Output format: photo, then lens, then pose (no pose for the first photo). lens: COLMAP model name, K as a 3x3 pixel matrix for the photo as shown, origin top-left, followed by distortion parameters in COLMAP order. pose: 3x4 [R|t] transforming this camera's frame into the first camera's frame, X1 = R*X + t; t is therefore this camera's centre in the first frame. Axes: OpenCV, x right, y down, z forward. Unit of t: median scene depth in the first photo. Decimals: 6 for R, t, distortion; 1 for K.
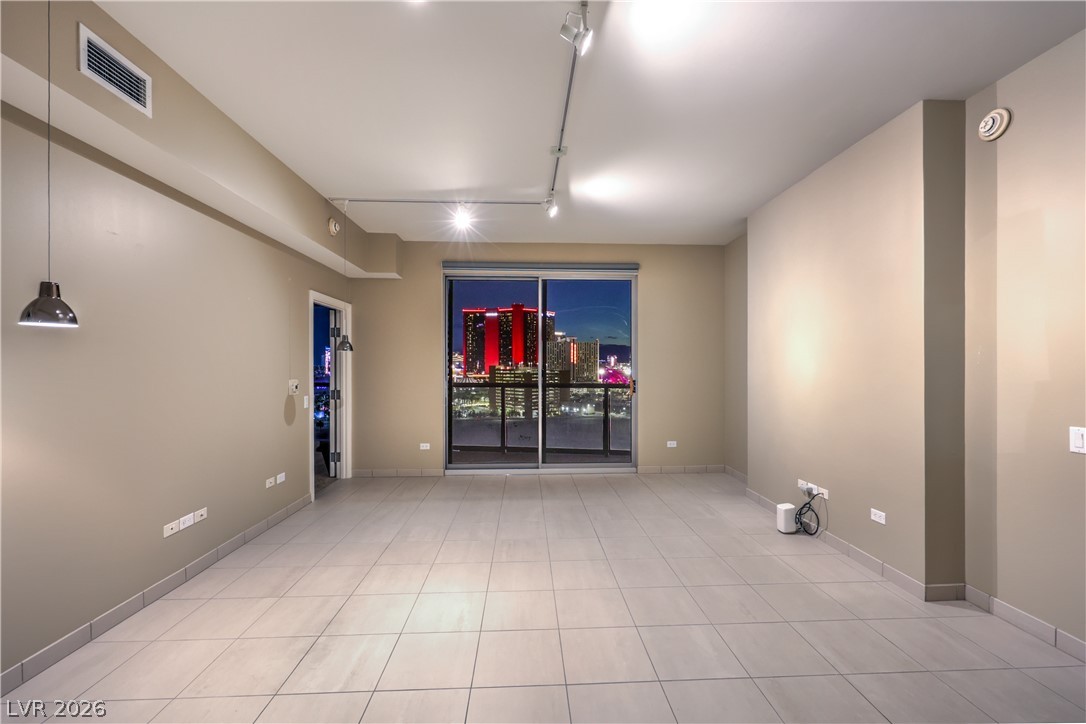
lens RADIAL K [[461.6, 0, 545.1], [0, 461.6, 365.0], [0, 0, 1]] dist [0.001318, 0.000406]
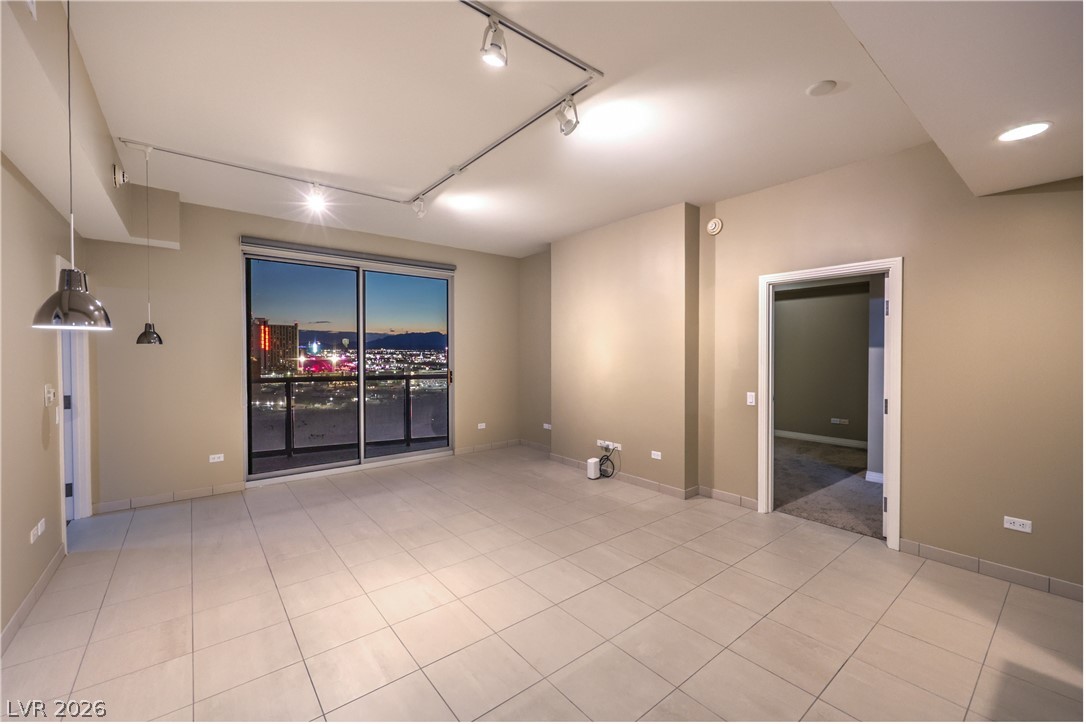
lens RADIAL K [[449.5, 0, 565.2], [0, 449.5, 357.4], [0, 0, 1]] dist [-0.001255, 0.000186]
pose [[0.788589, -0.004758, 0.614902, -0.339230], [-0.003039, 0.999928, 0.011634, -0.018301], [-0.614913, -0.011043, 0.788518, -0.014665]]
